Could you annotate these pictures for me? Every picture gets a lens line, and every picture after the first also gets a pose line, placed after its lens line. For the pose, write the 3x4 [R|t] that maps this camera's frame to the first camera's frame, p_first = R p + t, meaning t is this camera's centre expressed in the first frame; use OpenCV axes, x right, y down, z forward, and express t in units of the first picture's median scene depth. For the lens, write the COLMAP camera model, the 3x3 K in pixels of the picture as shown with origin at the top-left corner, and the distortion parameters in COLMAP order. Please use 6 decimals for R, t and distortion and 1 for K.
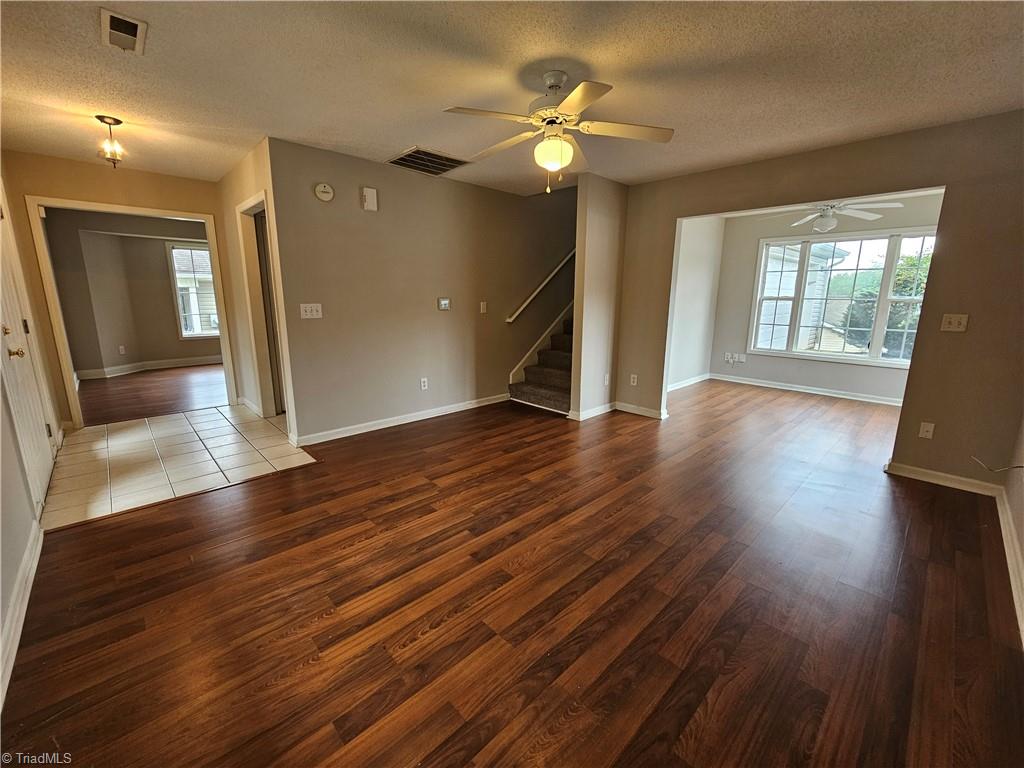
lens RADIAL K [[417.7, 0, 511.1], [0, 417.7, 386.0], [0, 0, 1]] dist [-0.002703, 0.000053]
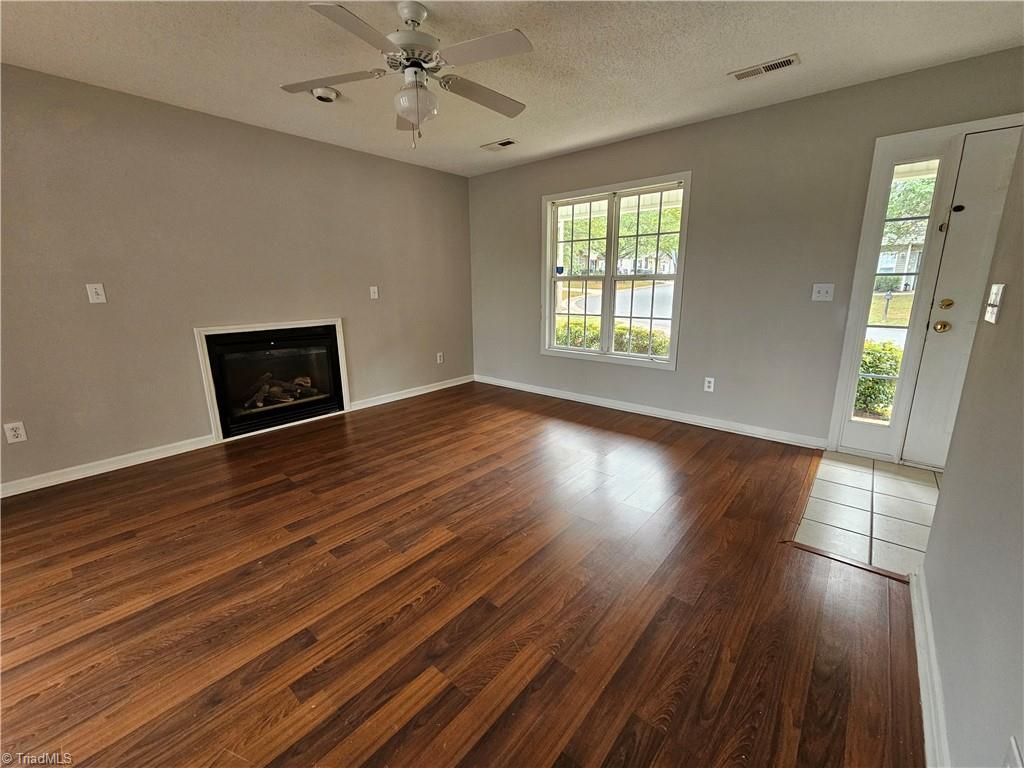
lens RADIAL K [[417.7, 0, 506.0], [0, 417.7, 376.2], [0, 0, 1]] dist [-0.002703, 0.000053]
pose [[-0.996191, 0.017816, -0.085354, 0.003420], [-0.019599, 0.908099, 0.418297, -0.368700], [0.084962, 0.418377, -0.904291, 1.825682]]
